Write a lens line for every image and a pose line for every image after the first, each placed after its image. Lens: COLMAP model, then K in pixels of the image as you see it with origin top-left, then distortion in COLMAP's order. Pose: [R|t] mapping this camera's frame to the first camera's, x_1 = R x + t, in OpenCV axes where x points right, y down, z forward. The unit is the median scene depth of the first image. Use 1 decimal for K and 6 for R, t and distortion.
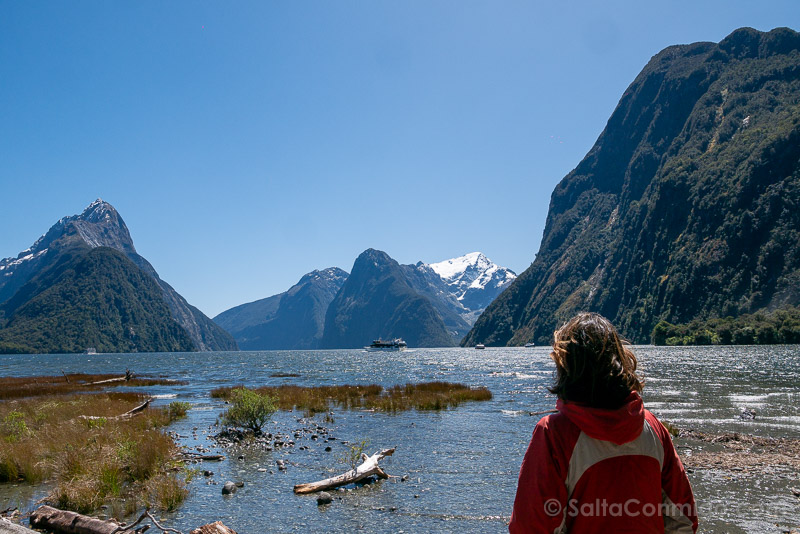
lens RADIAL K [[513.4, 0, 400.2], [0, 513.4, 255.8], [0, 0, 1]] dist [-0.004489, 0.000153]
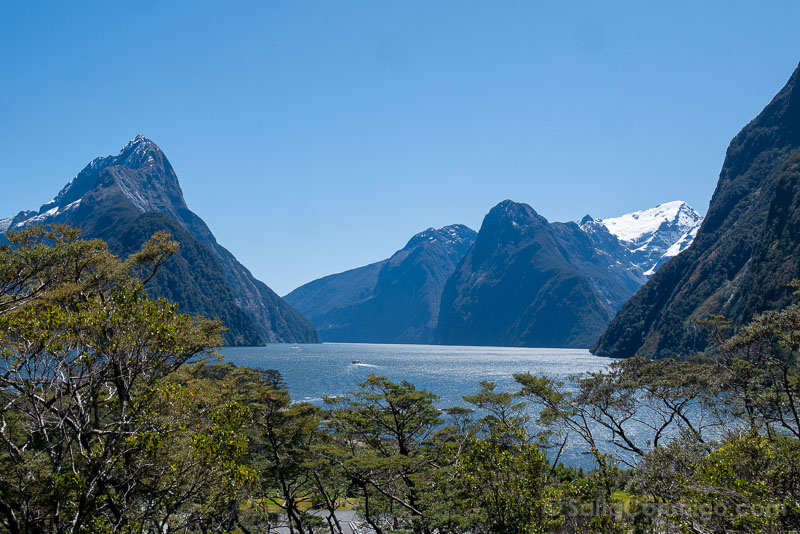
lens RADIAL K [[579.9, 0, 400.0], [0, 579.9, 267.0], [0, 0, 1]] dist [-0.002870, -0.002126]
pose [[0.989129, 0.009276, -0.146758, -0.085511], [-0.005765, 0.999687, 0.024328, 0.057580], [0.146938, -0.023218, 0.988873, 0.213160]]
